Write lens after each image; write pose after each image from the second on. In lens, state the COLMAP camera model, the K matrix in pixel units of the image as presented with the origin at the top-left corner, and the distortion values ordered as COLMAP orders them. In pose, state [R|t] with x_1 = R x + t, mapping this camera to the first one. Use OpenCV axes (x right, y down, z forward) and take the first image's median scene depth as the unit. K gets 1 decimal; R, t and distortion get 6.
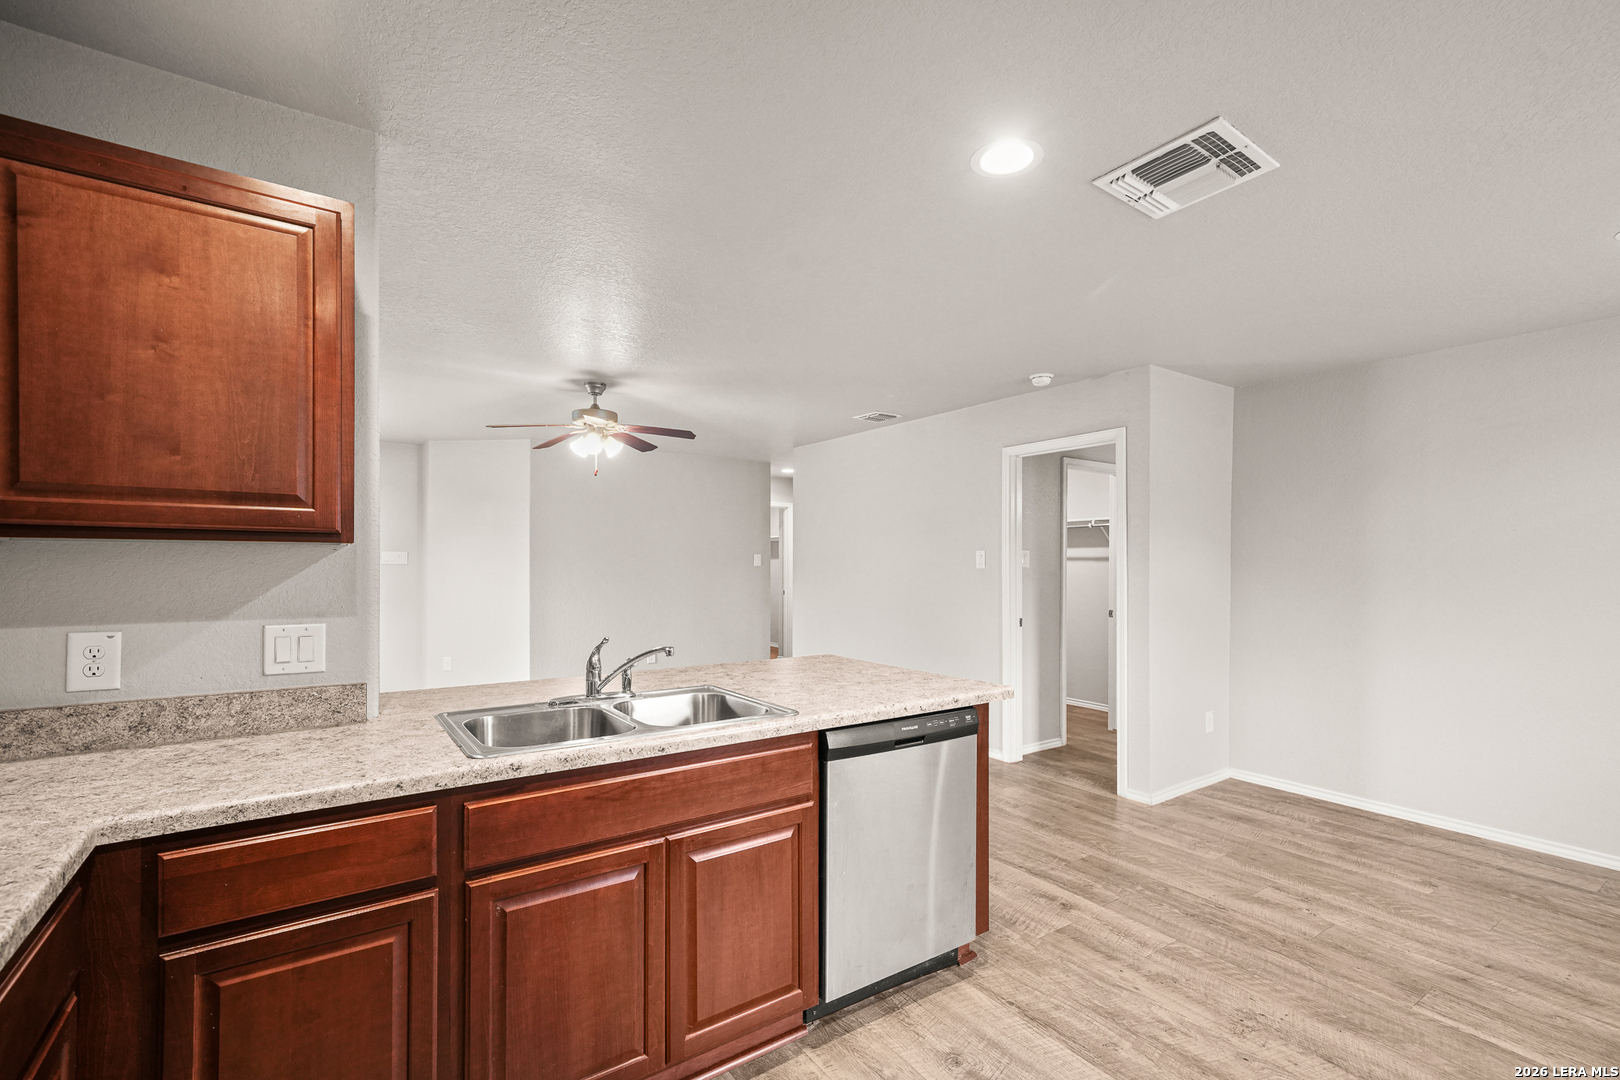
lens RADIAL K [[715.7, 0, 824.3], [0, 715.7, 567.8], [0, 0, 1]] dist [0.008848, 0.003713]
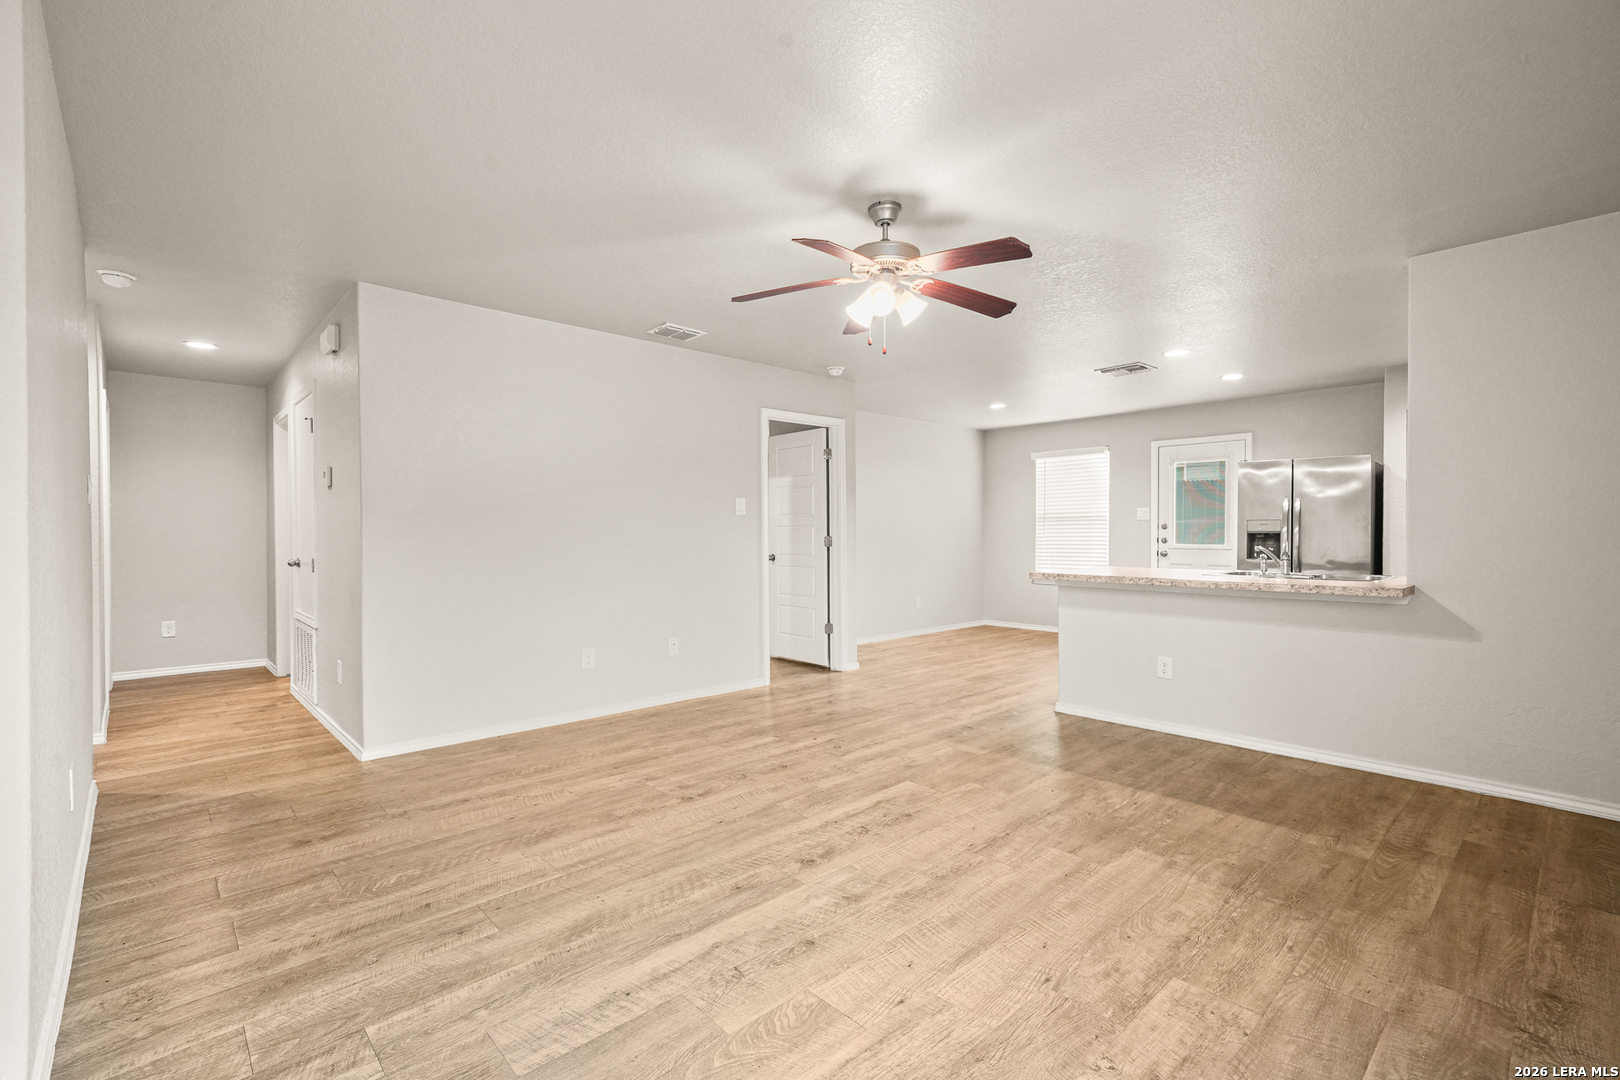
lens RADIAL K [[715.7, 0, 810.4], [0, 715.7, 538.8], [0, 0, 1]] dist [0.008848, 0.003713]
pose [[-0.127202, -0.013835, 0.991780, -1.817749], [0.007879, 0.999857, 0.014958, 0.046154], [-0.991846, 0.009717, -0.127075, 2.217174]]
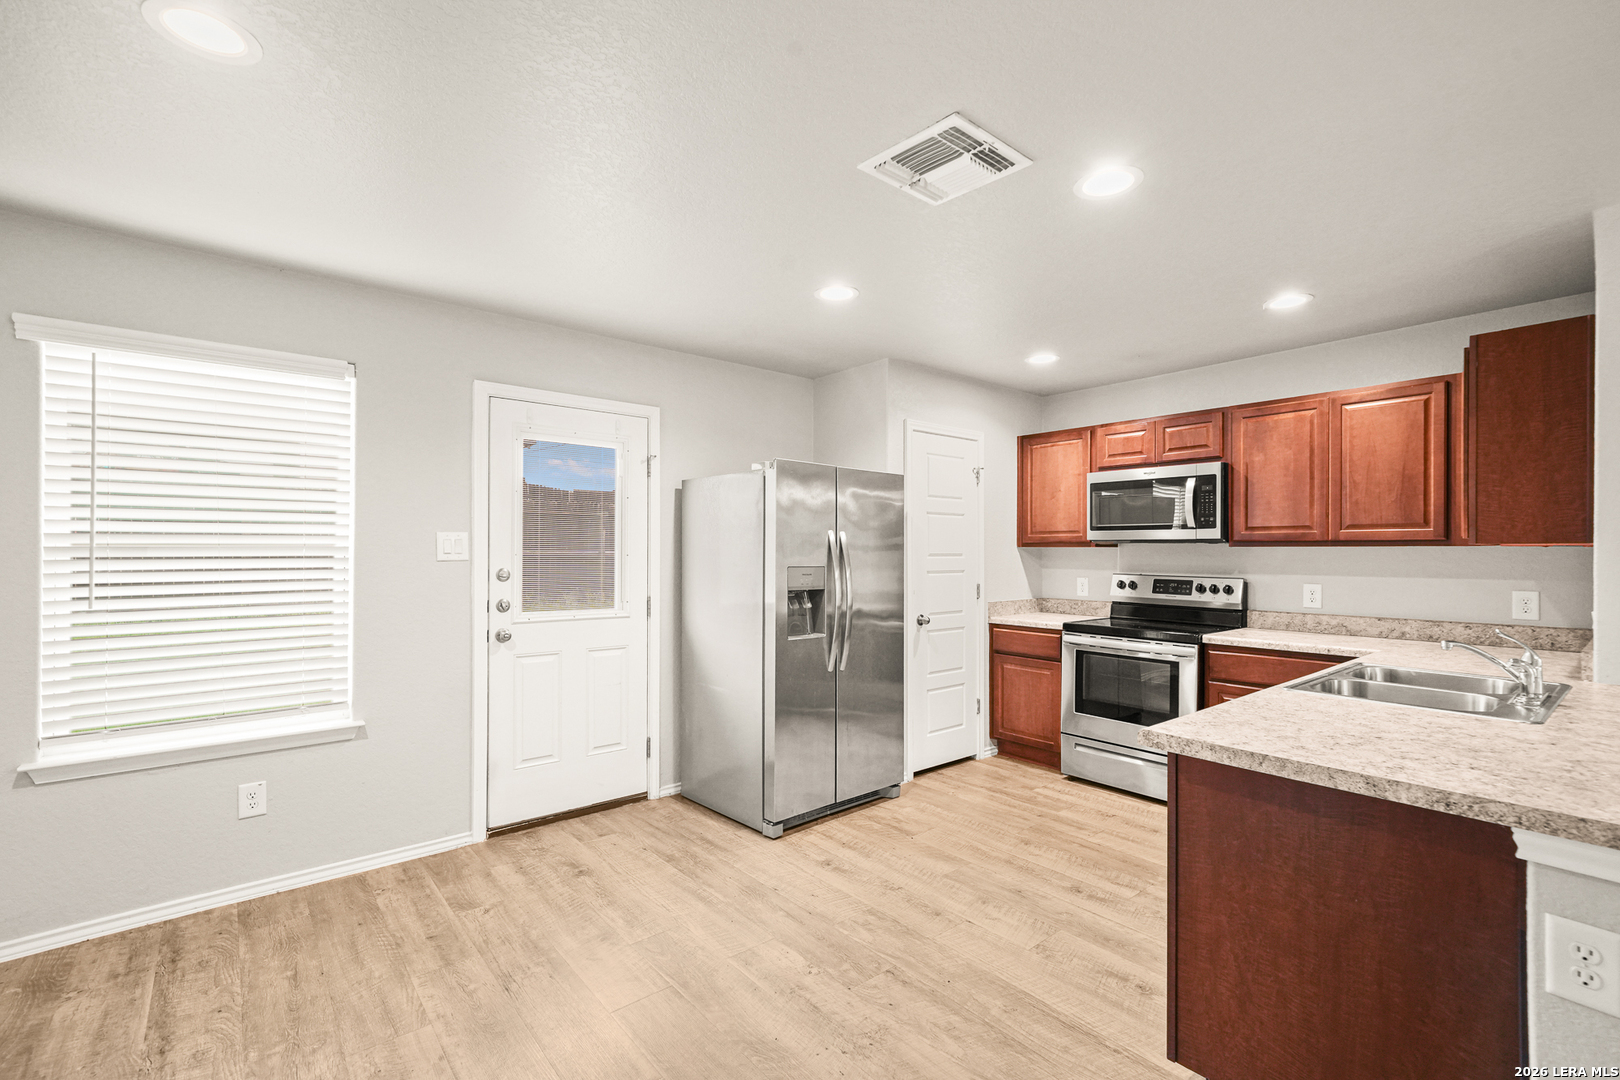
lens RADIAL K [[715.7, 0, 810.4], [0, 715.7, 551.1], [0, 0, 1]] dist [0.008848, 0.003713]
pose [[-0.996813, -0.008570, -0.079306, 0.661449], [-0.008883, 0.999954, 0.003584, -0.008007], [0.079272, 0.004277, -0.996844, 1.721753]]
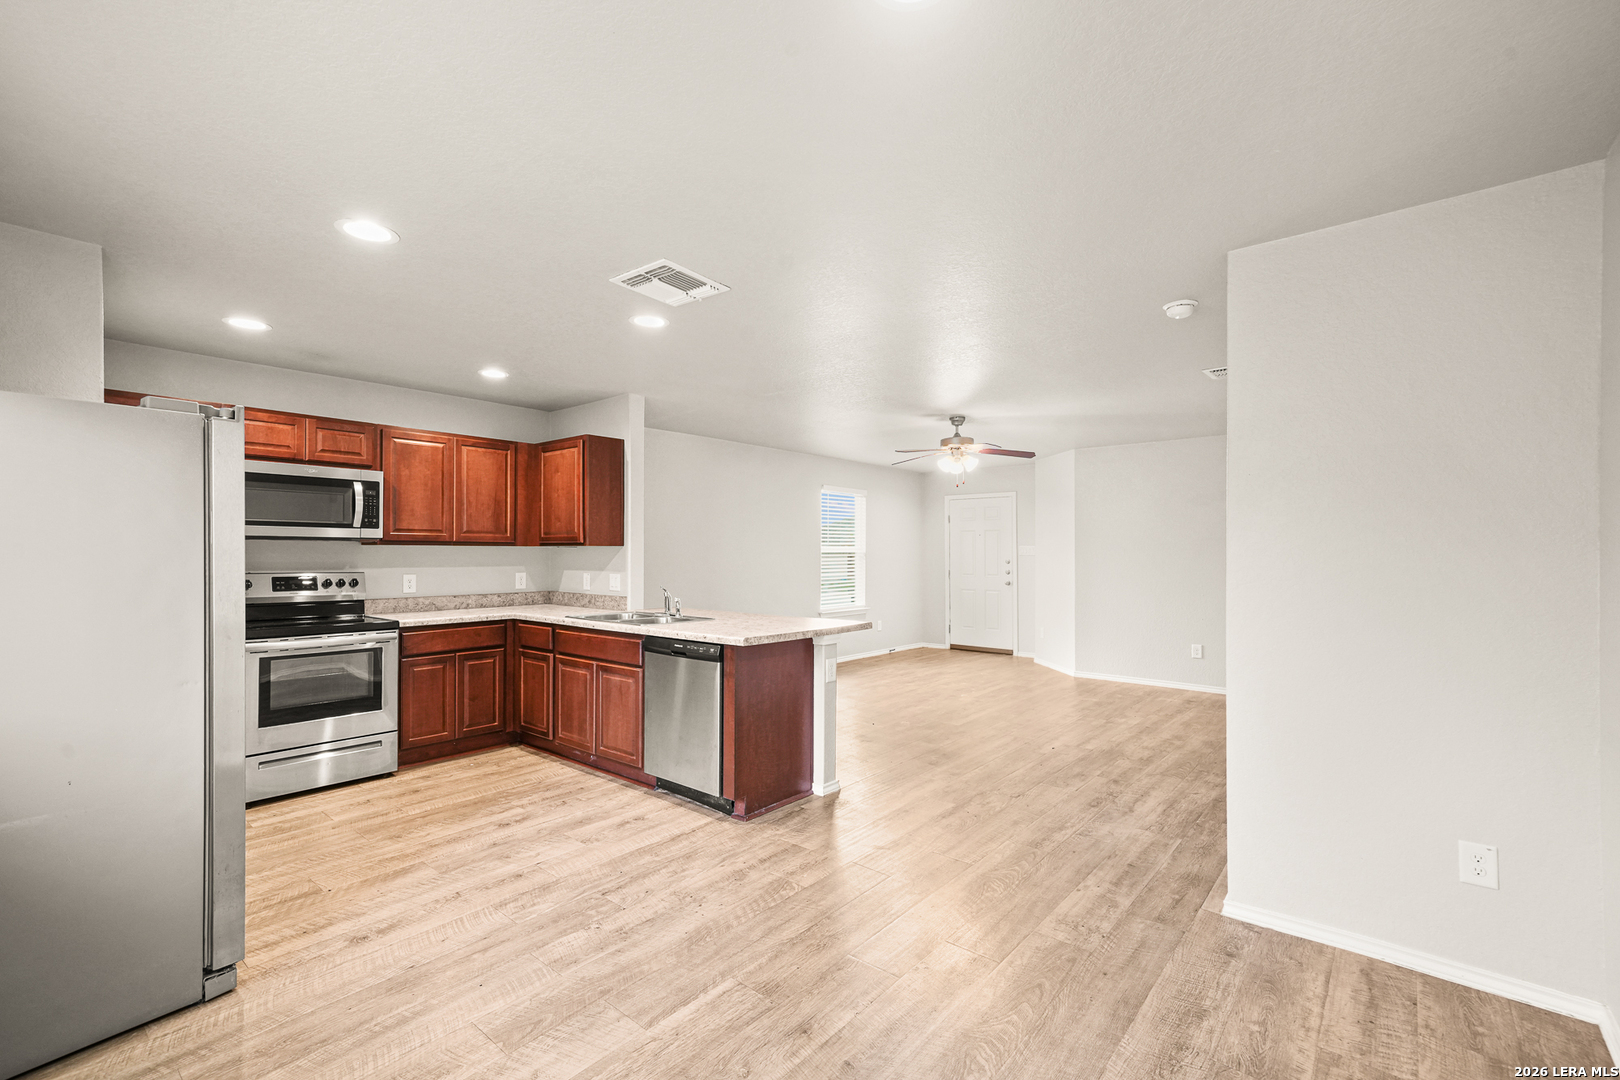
lens RADIAL K [[715.7, 0, 811.6], [0, 715.7, 548.2], [0, 0, 1]] dist [0.008848, 0.003713]
pose [[0.253305, -0.011152, -0.967322, 1.716016], [-0.005807, 0.999898, -0.013049, 0.006187], [0.967369, 0.008922, 0.253214, 0.787567]]
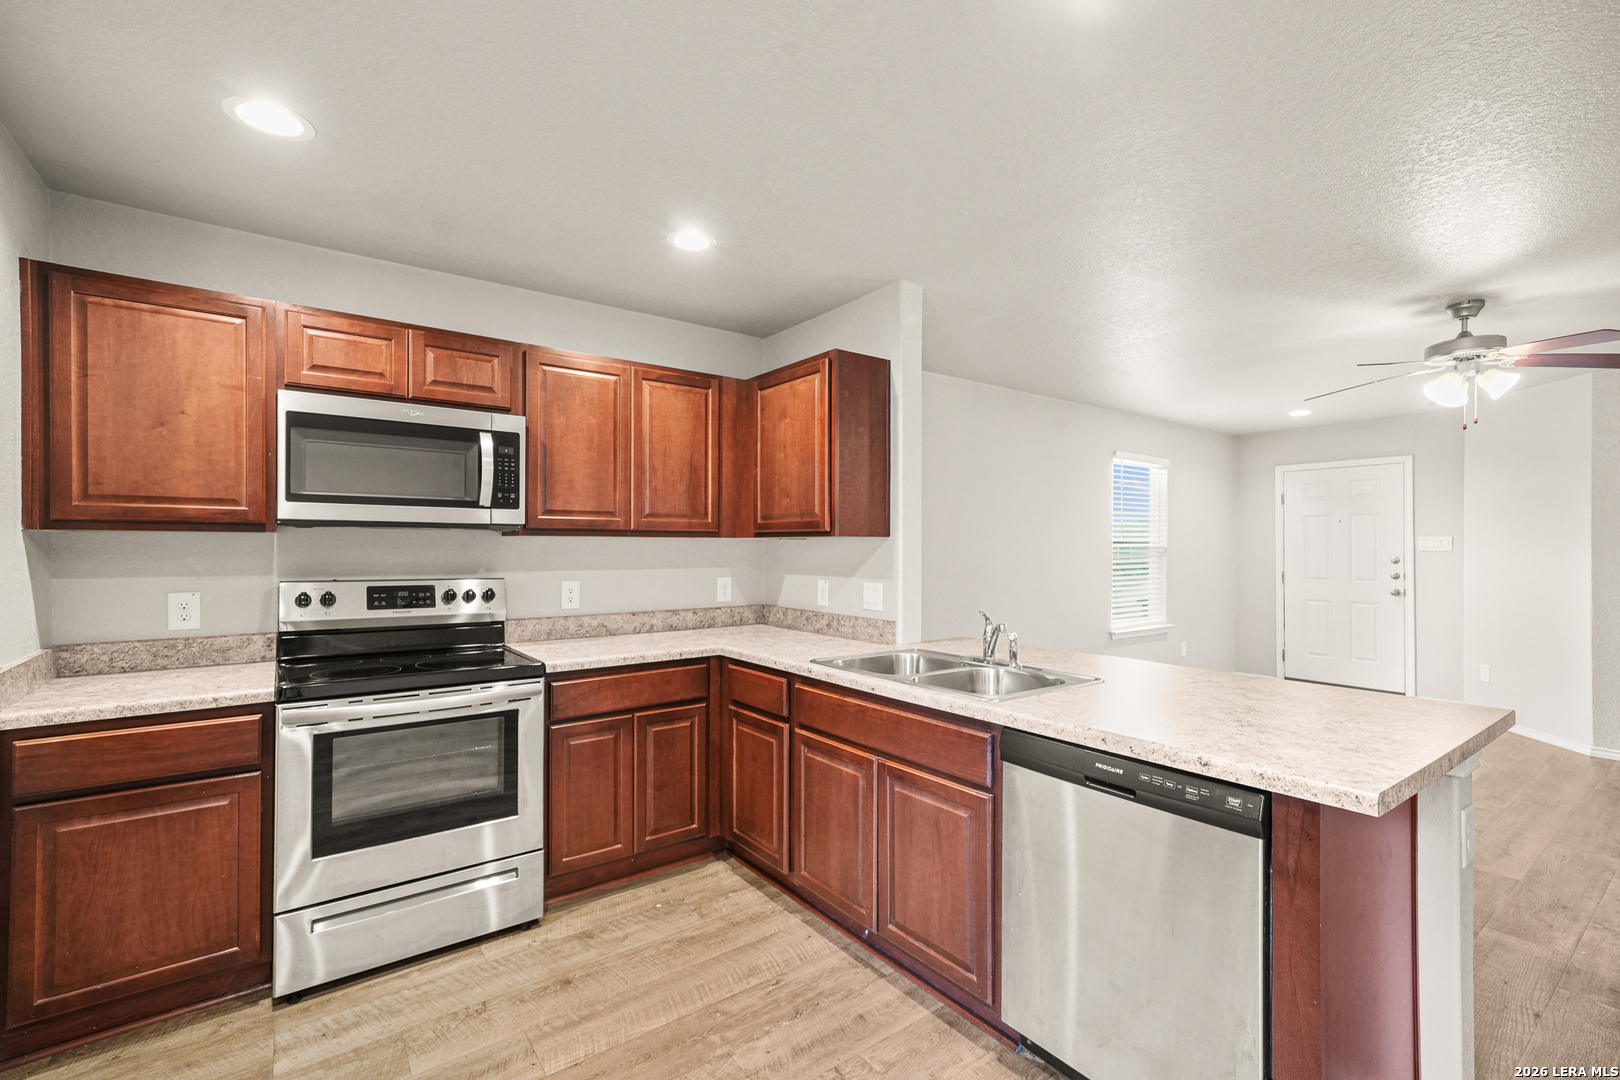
lens RADIAL K [[715.7, 0, 806.1], [0, 715.7, 547.1], [0, 0, 1]] dist [0.008848, 0.003713]
pose [[0.021320, -0.004639, -0.999762, 0.778974], [-0.007383, 0.999961, -0.004798, 0.000726], [0.999745, 0.007483, 0.021285, 0.606969]]
